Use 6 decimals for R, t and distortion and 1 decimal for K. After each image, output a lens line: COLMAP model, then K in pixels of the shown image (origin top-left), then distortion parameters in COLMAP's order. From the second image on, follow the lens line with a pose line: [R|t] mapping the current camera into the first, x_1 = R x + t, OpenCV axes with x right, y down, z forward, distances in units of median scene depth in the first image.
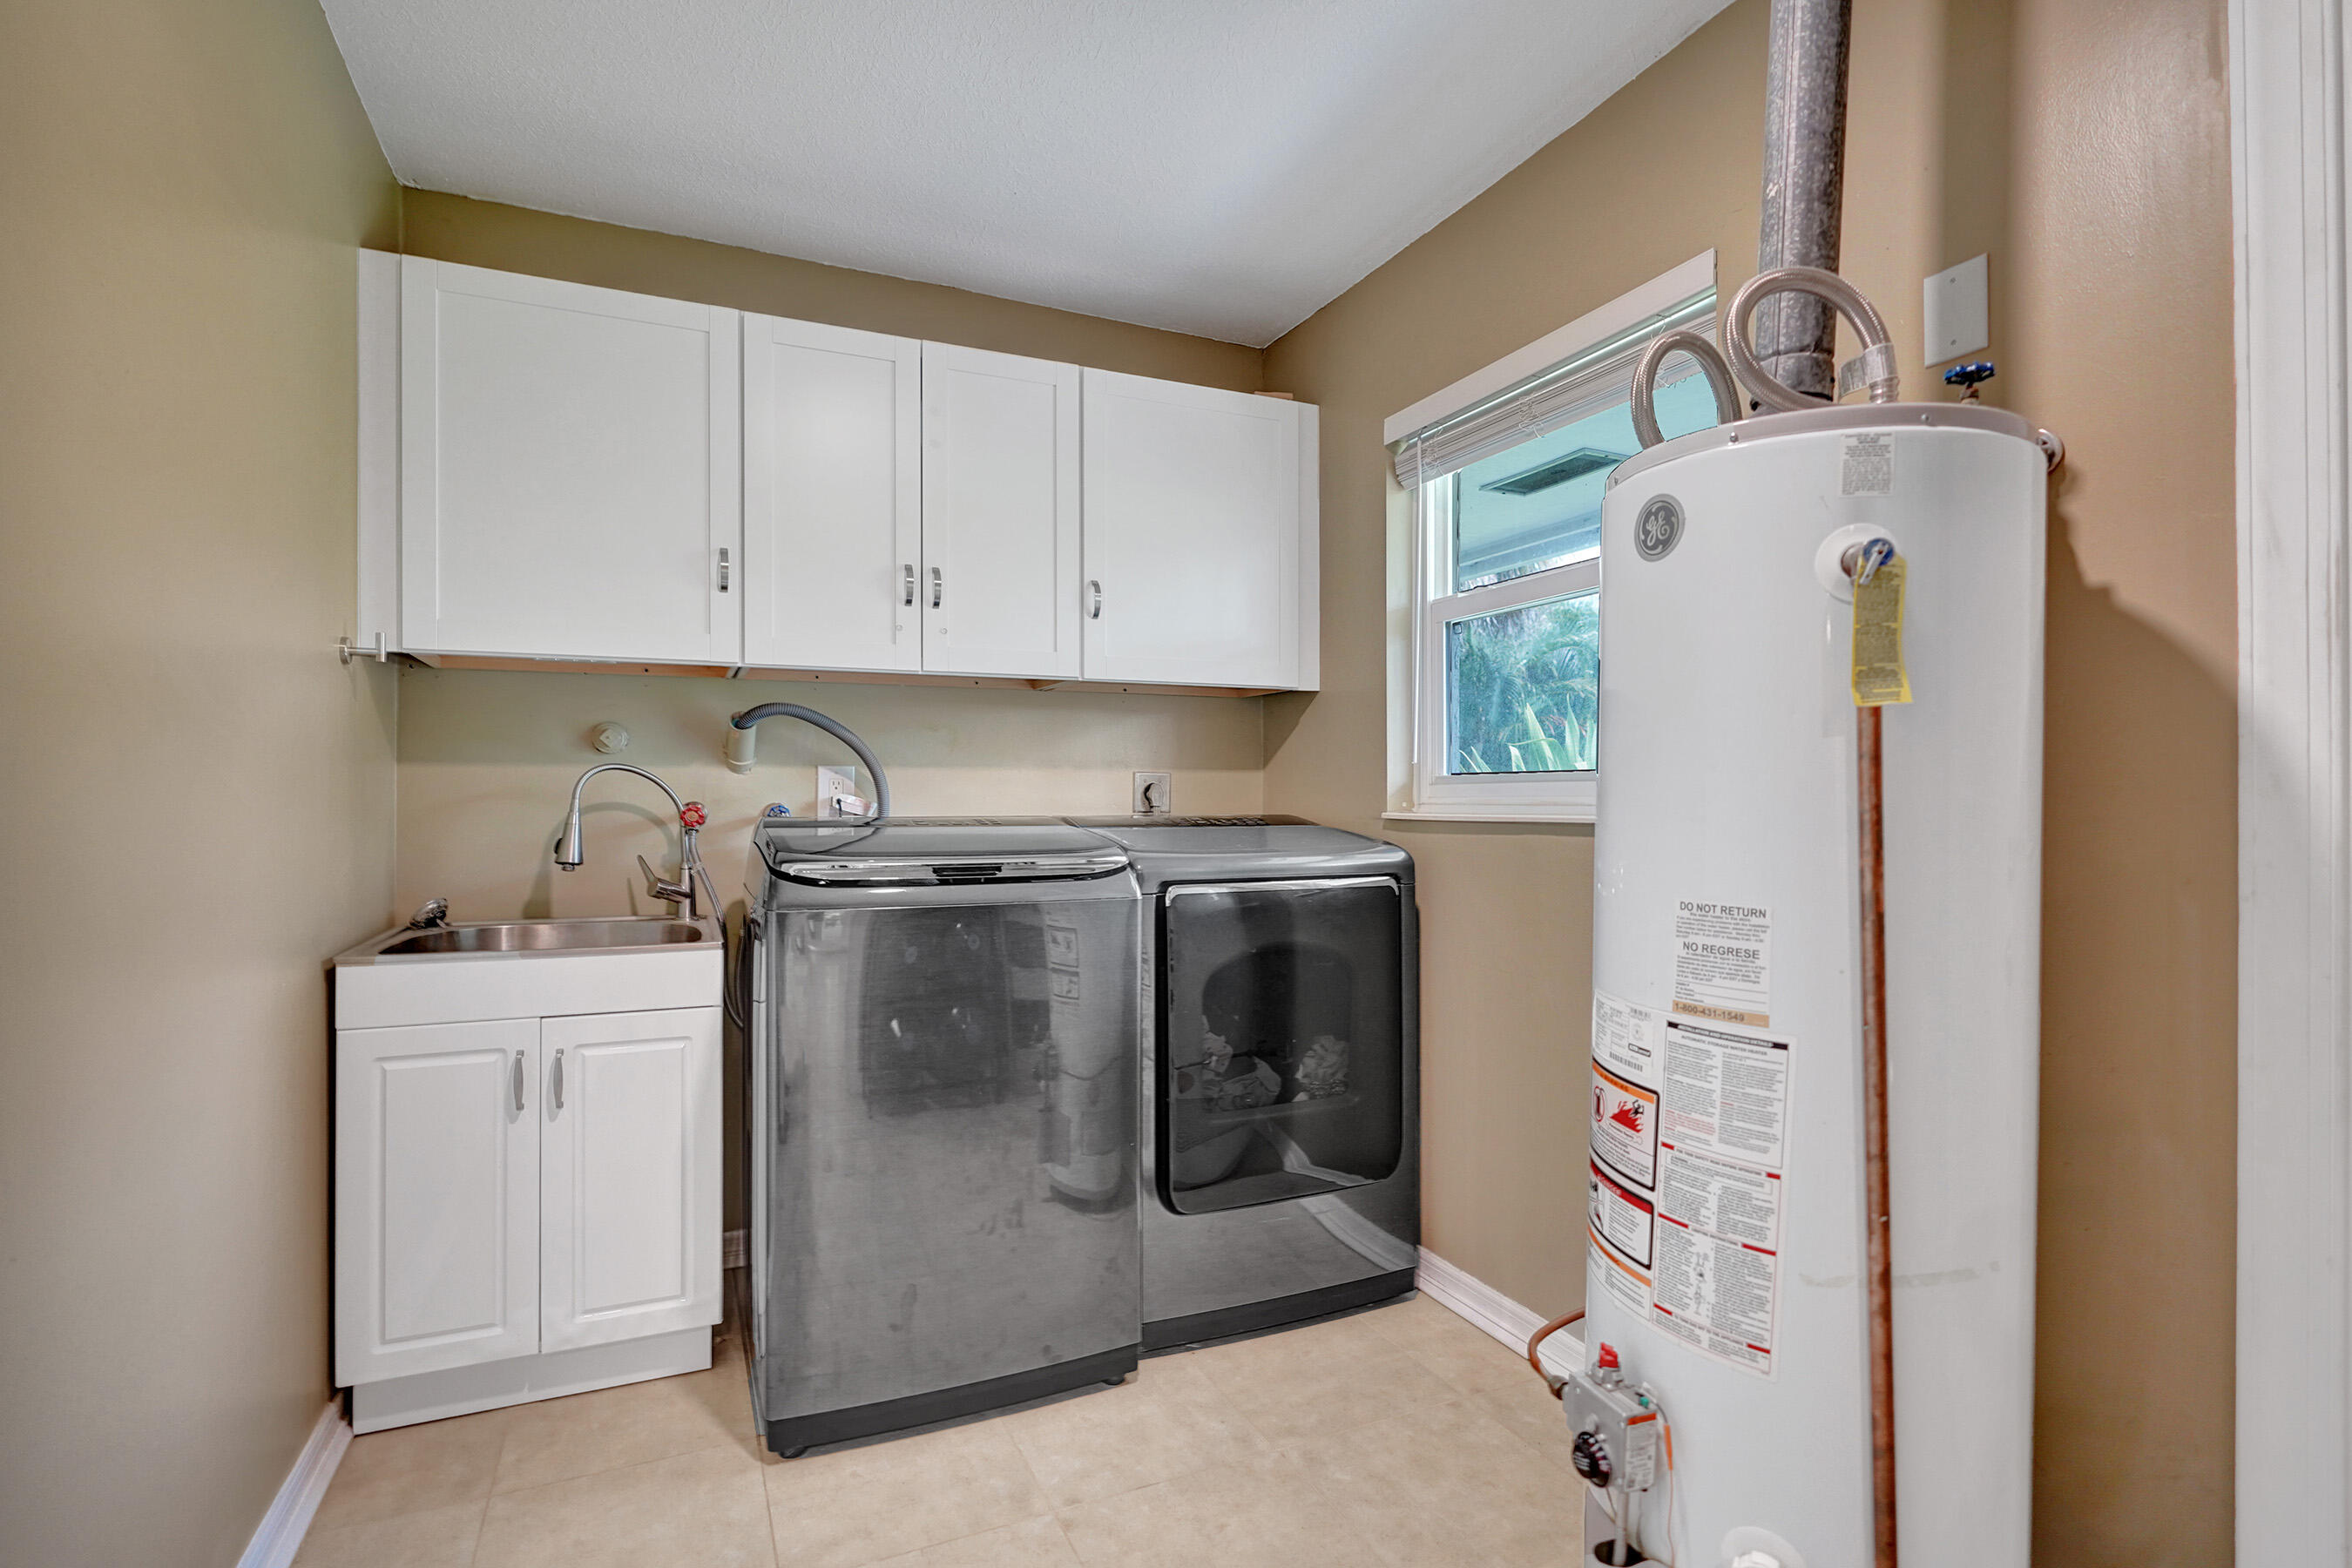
lens RADIAL K [[1097.4, 0, 1173.3], [0, 1097.4, 791.3], [0, 0, 1]] dist [-0.044644, 0.009598]
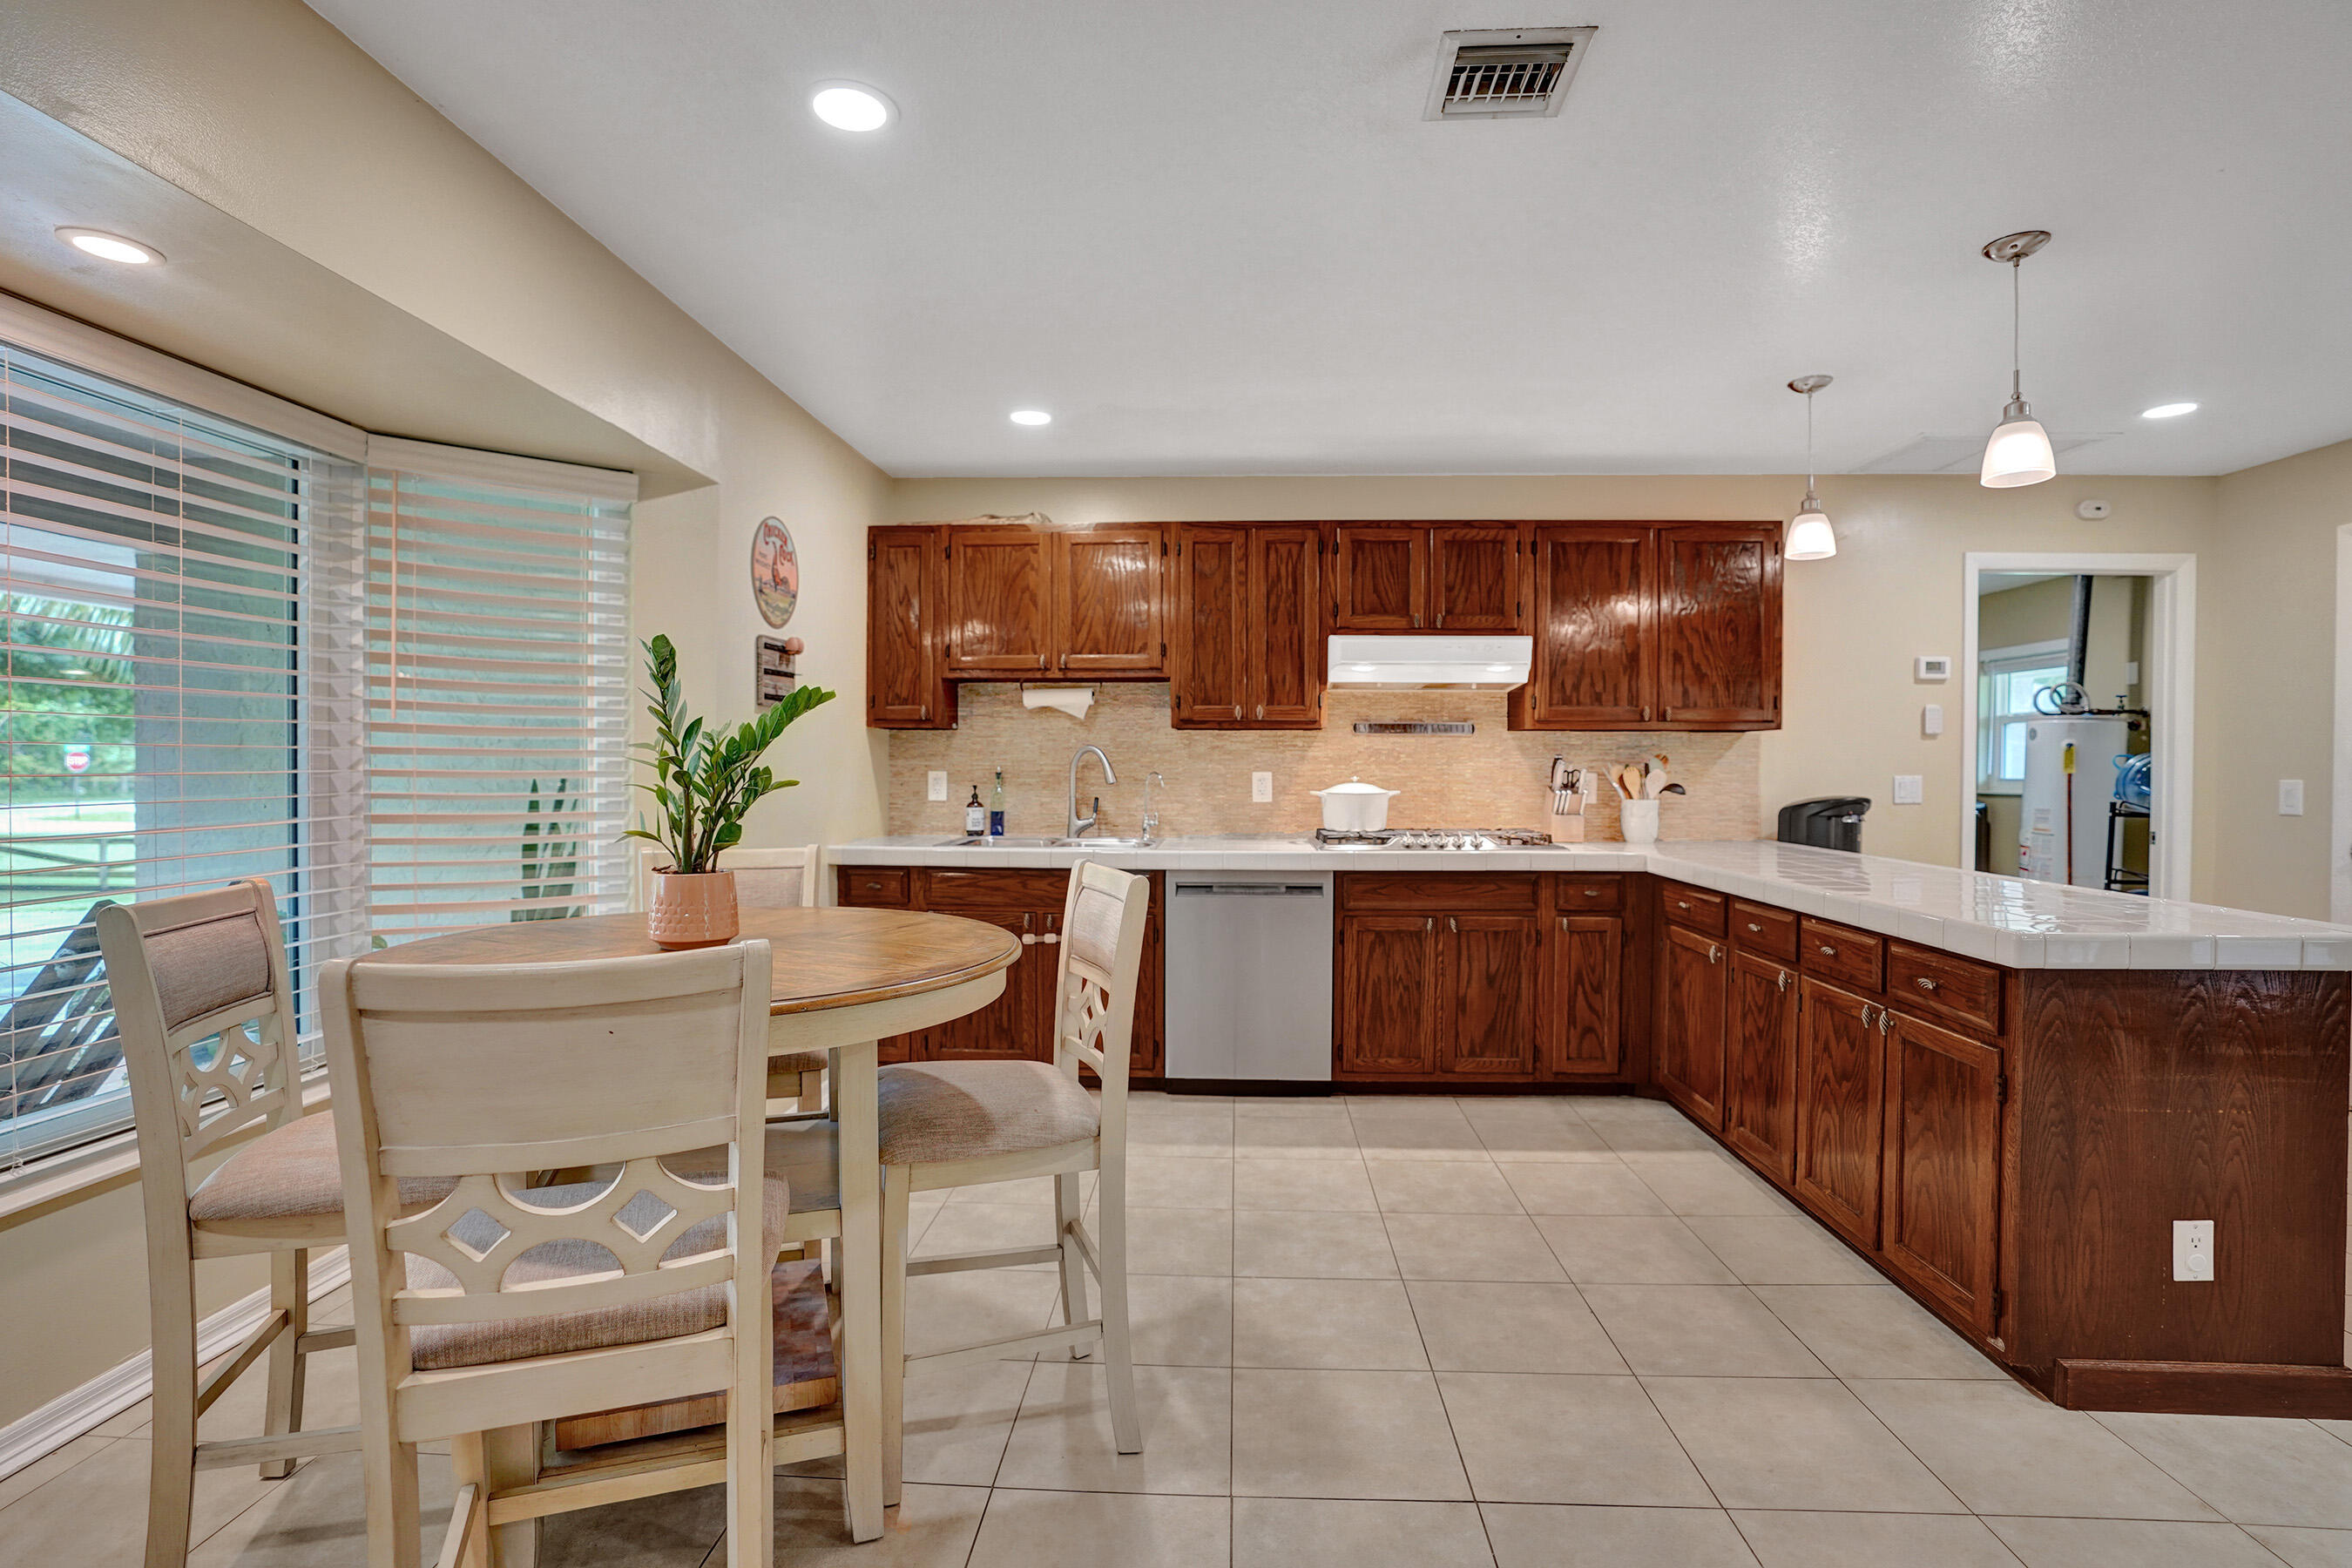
lens RADIAL K [[1097.4, 0, 1163.1], [0, 1097.4, 782.5], [0, 0, 1]] dist [-0.044644, 0.009598]
pose [[0.879463, 0.005680, -0.475934, -0.700399], [0.001032, 0.999904, 0.013840, -0.089878], [0.475967, -0.012663, 0.879372, -5.030254]]
